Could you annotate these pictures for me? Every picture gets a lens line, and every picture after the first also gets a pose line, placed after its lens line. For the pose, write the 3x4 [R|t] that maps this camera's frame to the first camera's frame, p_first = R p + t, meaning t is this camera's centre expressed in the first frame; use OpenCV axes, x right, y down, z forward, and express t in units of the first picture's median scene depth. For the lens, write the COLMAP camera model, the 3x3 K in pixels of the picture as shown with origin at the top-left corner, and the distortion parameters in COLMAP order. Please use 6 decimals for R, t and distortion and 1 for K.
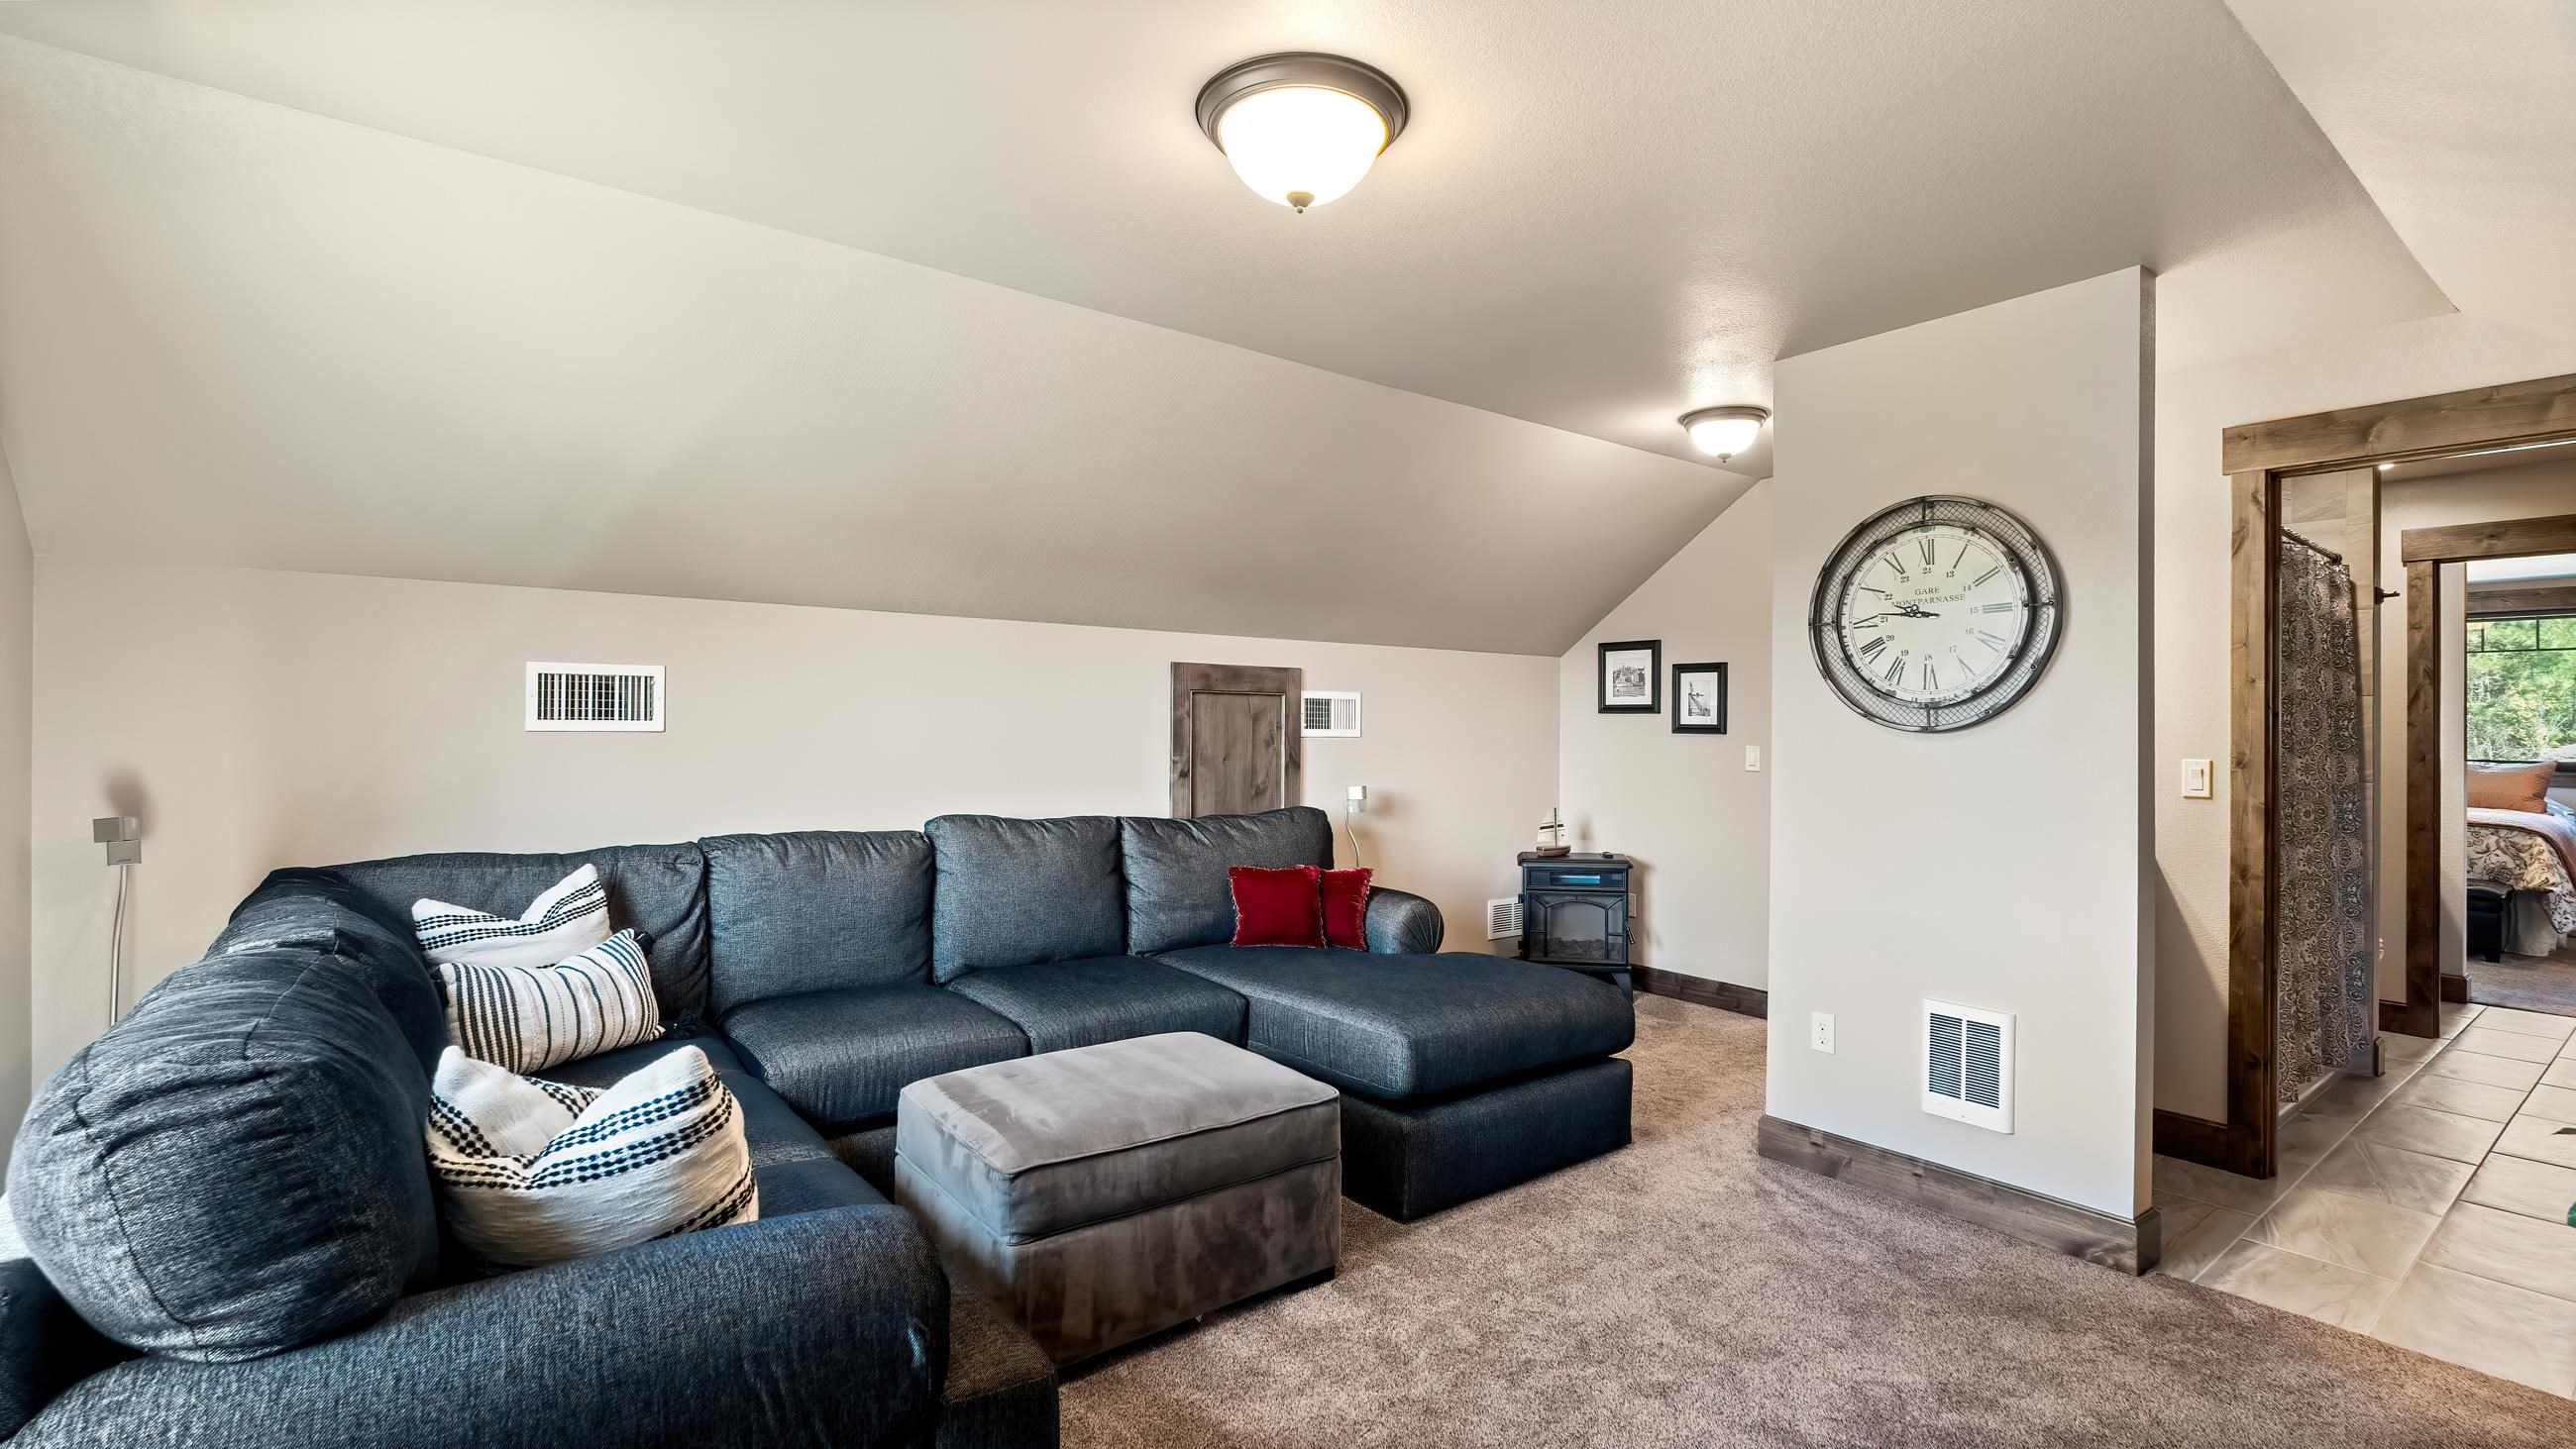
lens RADIAL K [[1141.9, 0, 1301.3], [0, 1141.9, 715.6], [0, 0, 1]] dist [0.001580, -0.000289]
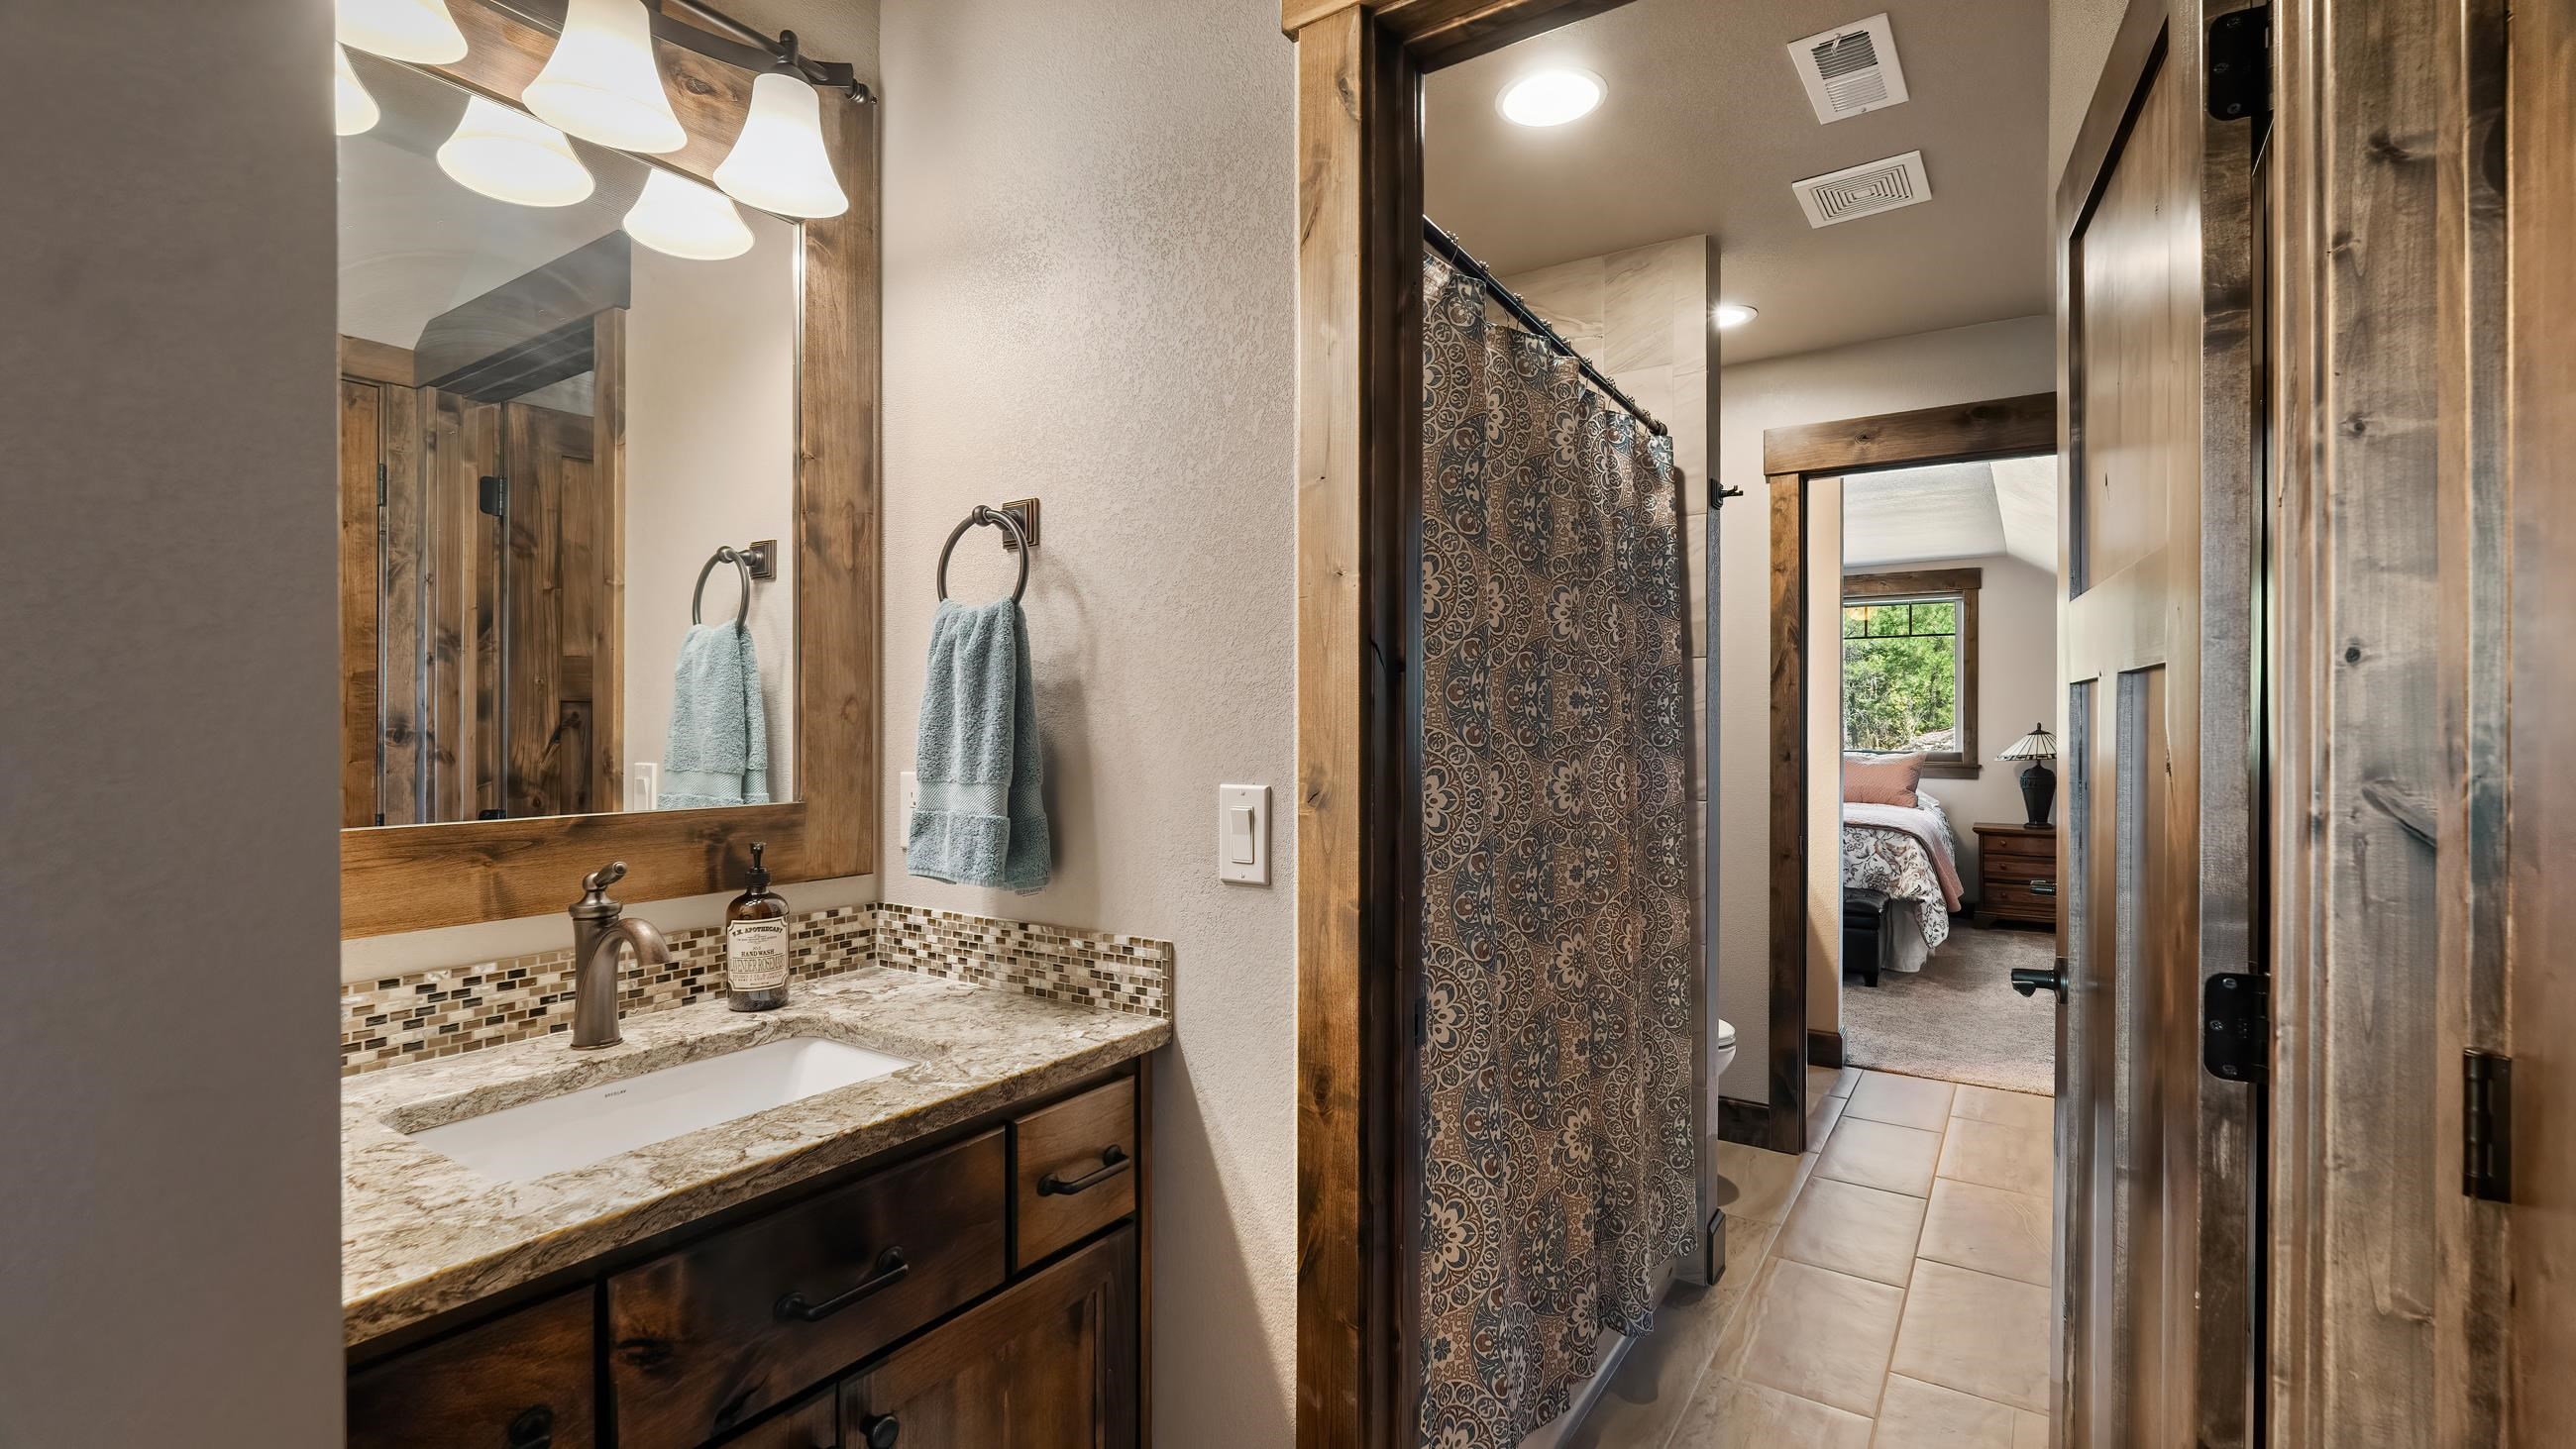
lens RADIAL K [[1141.9, 0, 1281.3], [0, 1141.9, 733.1], [0, 0, 1]] dist [0.001580, -0.000289]
pose [[0.948216, -0.011606, 0.317413, 0.466189], [0.006947, 0.999851, 0.015808, 0.010184], [-0.317549, -0.012785, 0.948156, 0.436383]]
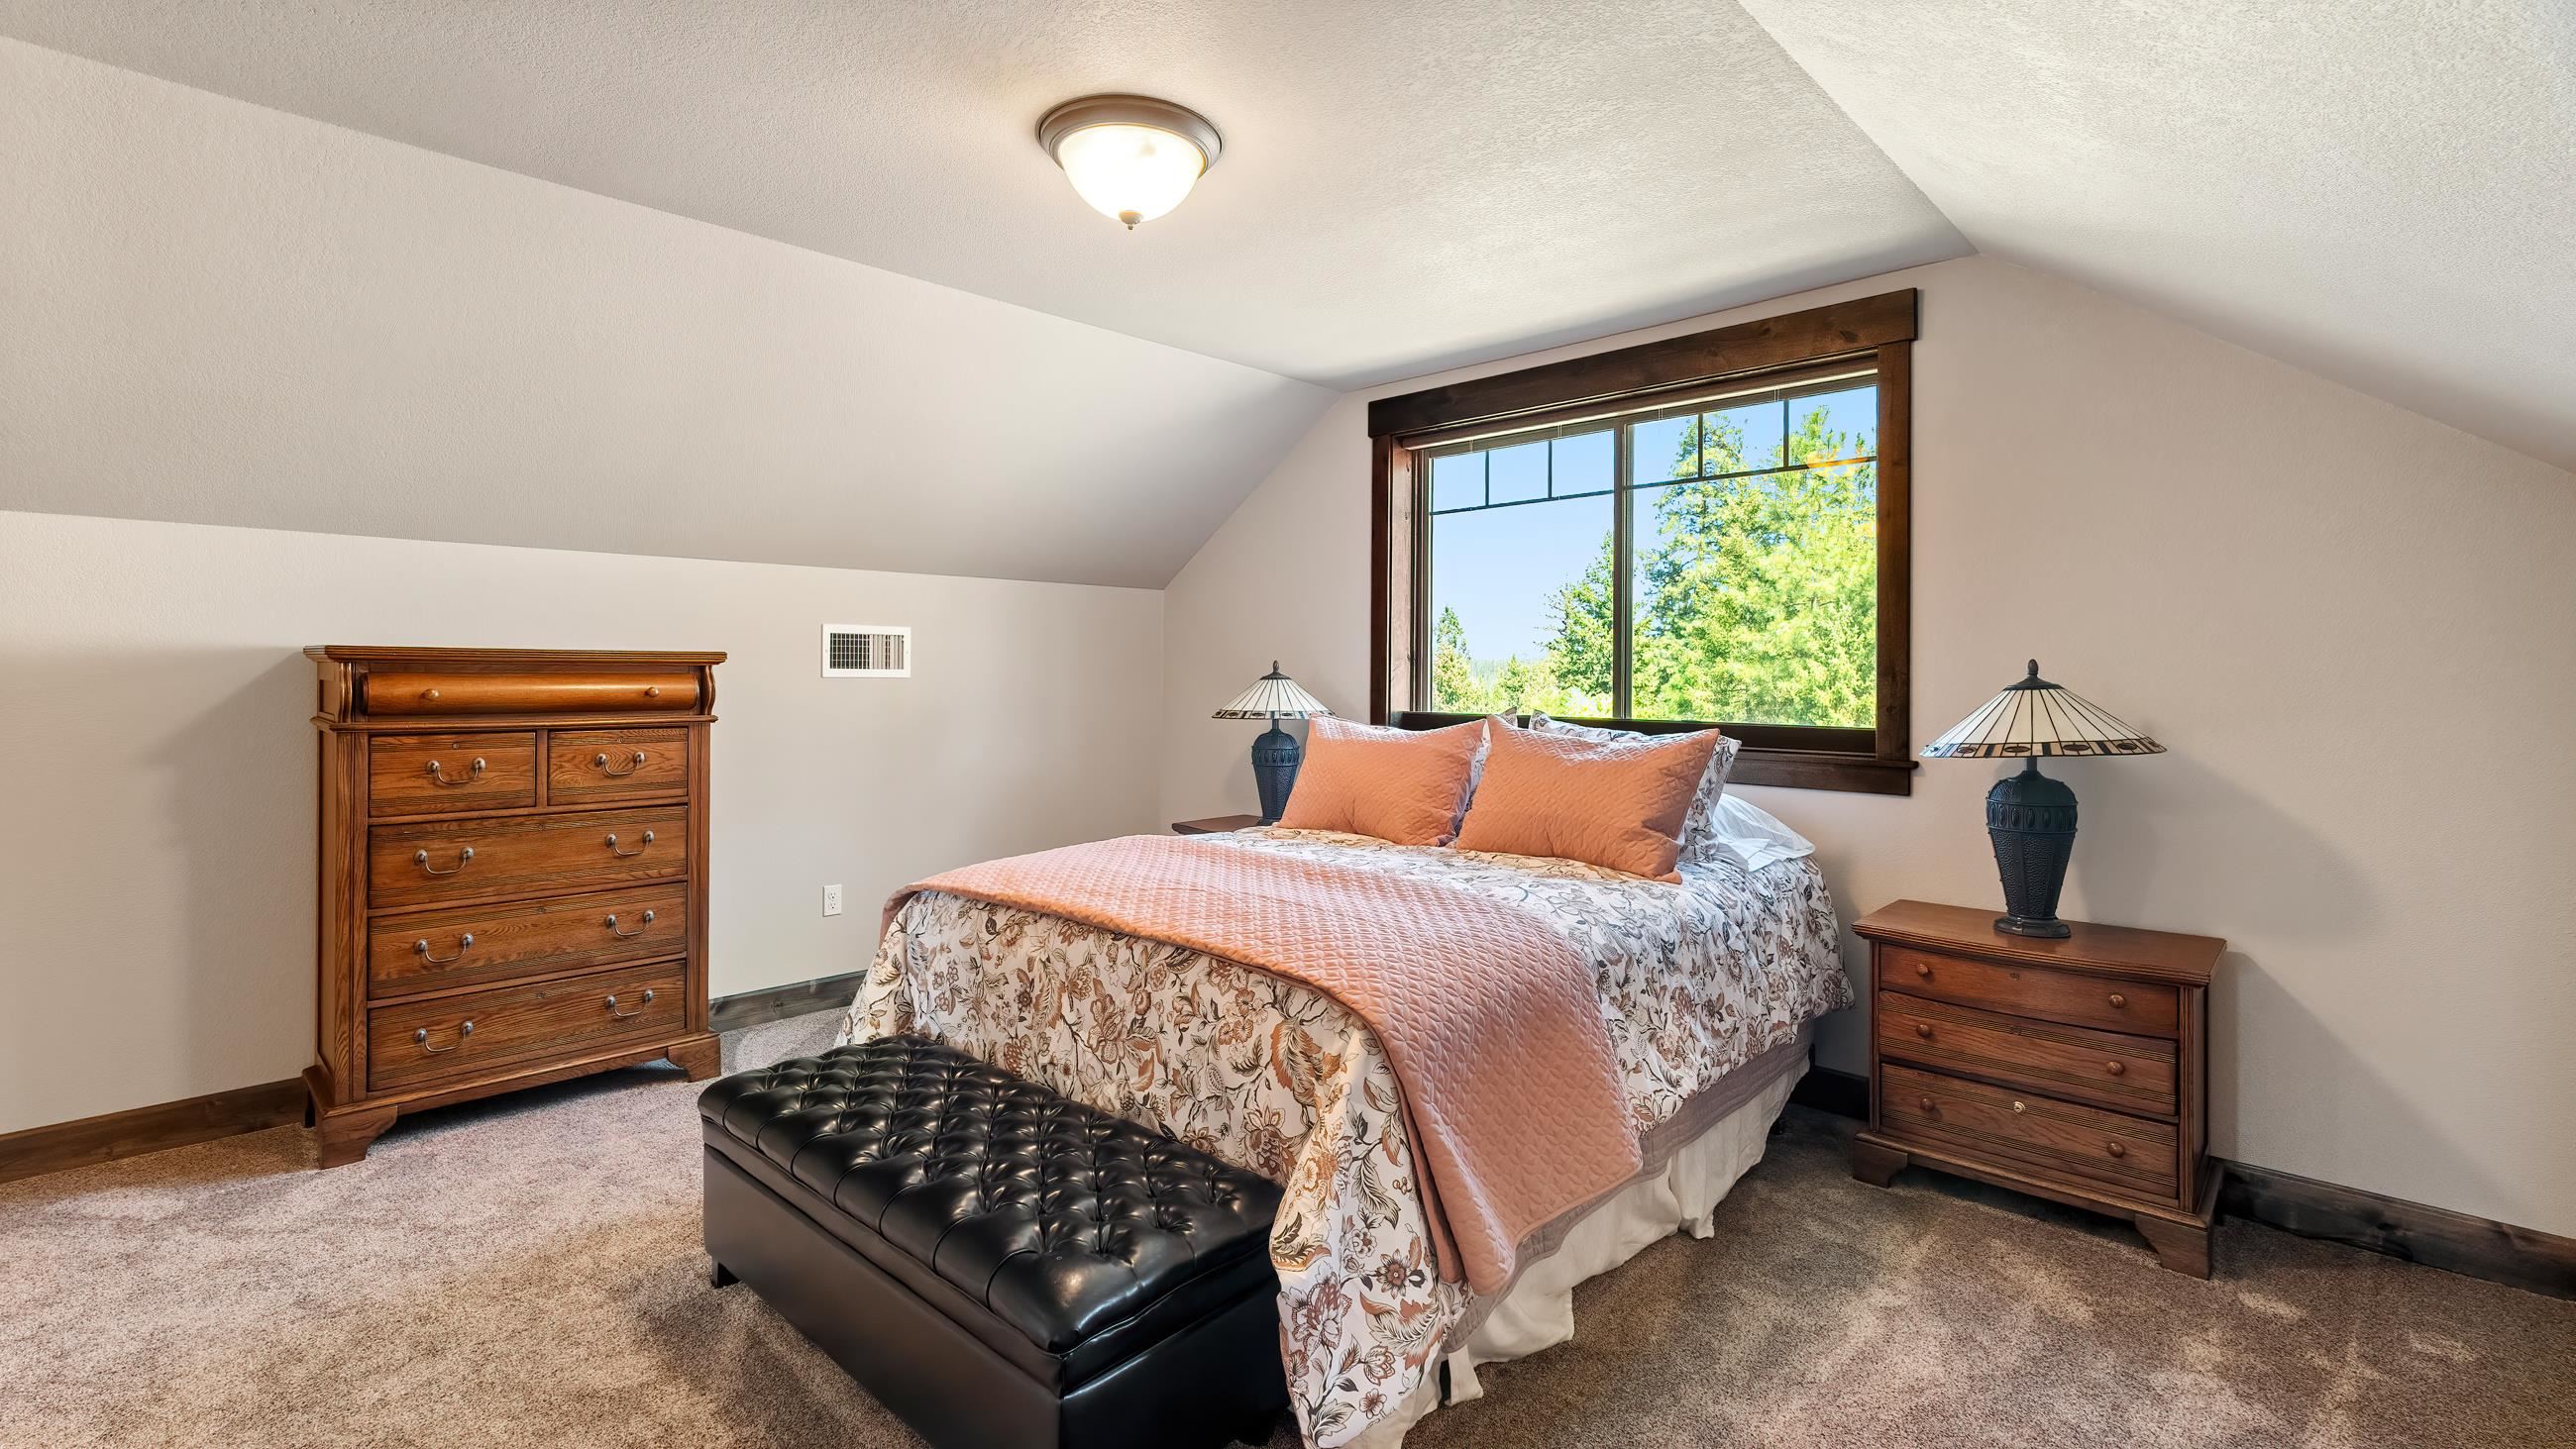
lens RADIAL K [[1141.9, 0, 1259.7], [0, 1141.9, 666.5], [0, 0, 1]] dist [0.001580, -0.000289]
pose [[0.991765, -0.005155, 0.127970, 1.411390], [0.004263, 0.999965, 0.007247, 0.025083], [-0.128003, -0.006642, 0.991752, 1.014405]]
